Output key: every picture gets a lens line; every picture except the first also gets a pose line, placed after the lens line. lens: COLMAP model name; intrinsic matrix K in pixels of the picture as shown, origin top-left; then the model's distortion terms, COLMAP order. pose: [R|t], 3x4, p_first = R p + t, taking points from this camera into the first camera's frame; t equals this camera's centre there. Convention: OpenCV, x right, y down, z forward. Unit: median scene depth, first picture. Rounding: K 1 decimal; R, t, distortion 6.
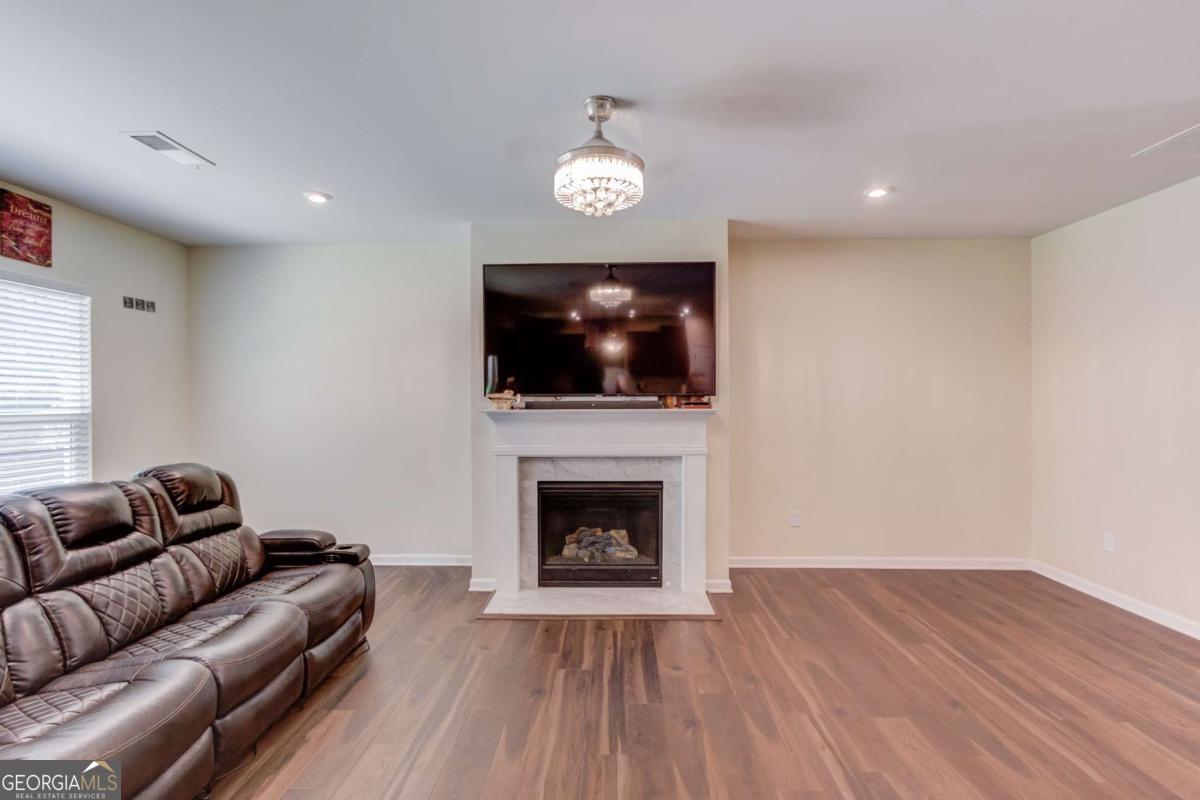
lens RADIAL K [[566.8, 0, 599.4], [0, 566.8, 403.4], [0, 0, 1]] dist [-0.000527, -0.001265]
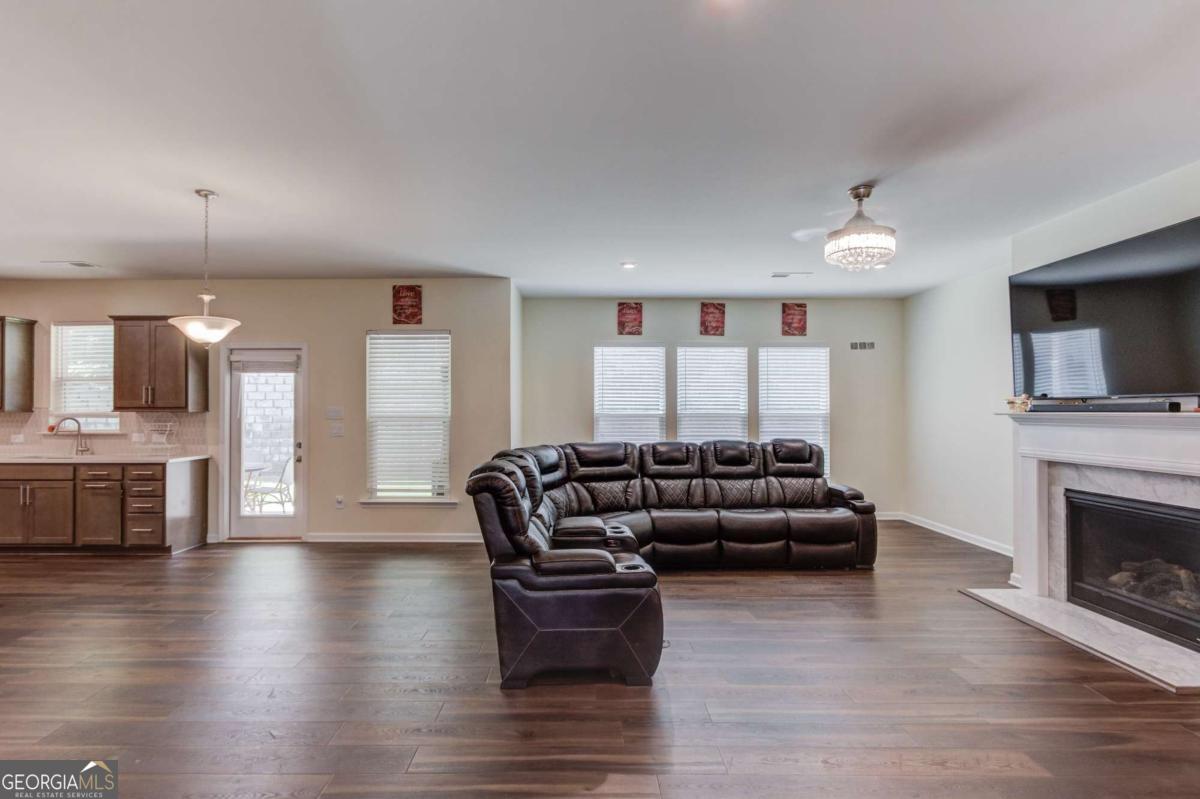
lens RADIAL K [[566.8, 0, 593.4], [0, 566.8, 405.0], [0, 0, 1]] dist [-0.000527, -0.001265]
pose [[0.053145, -0.006758, -0.998564, 0.797639], [-0.005769, 0.999958, -0.007075, 0.009436], [0.998570, 0.006137, 0.053103, 0.164573]]
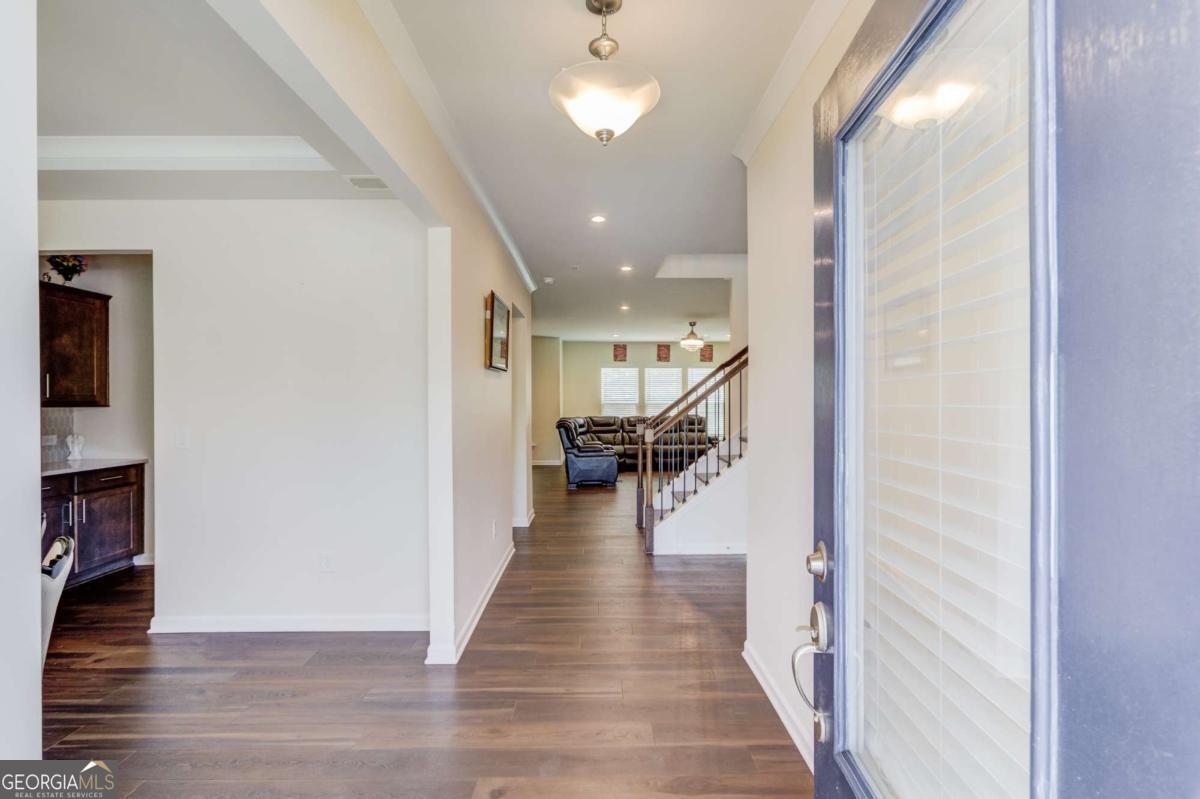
lens RADIAL K [[566.8, 0, 601.6], [0, 566.8, 398.1], [0, 0, 1]] dist [-0.000527, -0.001265]
pose [[0.037128, 0.001097, -0.999310, 2.332379], [-0.005028, 0.999987, 0.000911, -0.005935], [0.999298, 0.004991, 0.037133, 0.137886]]
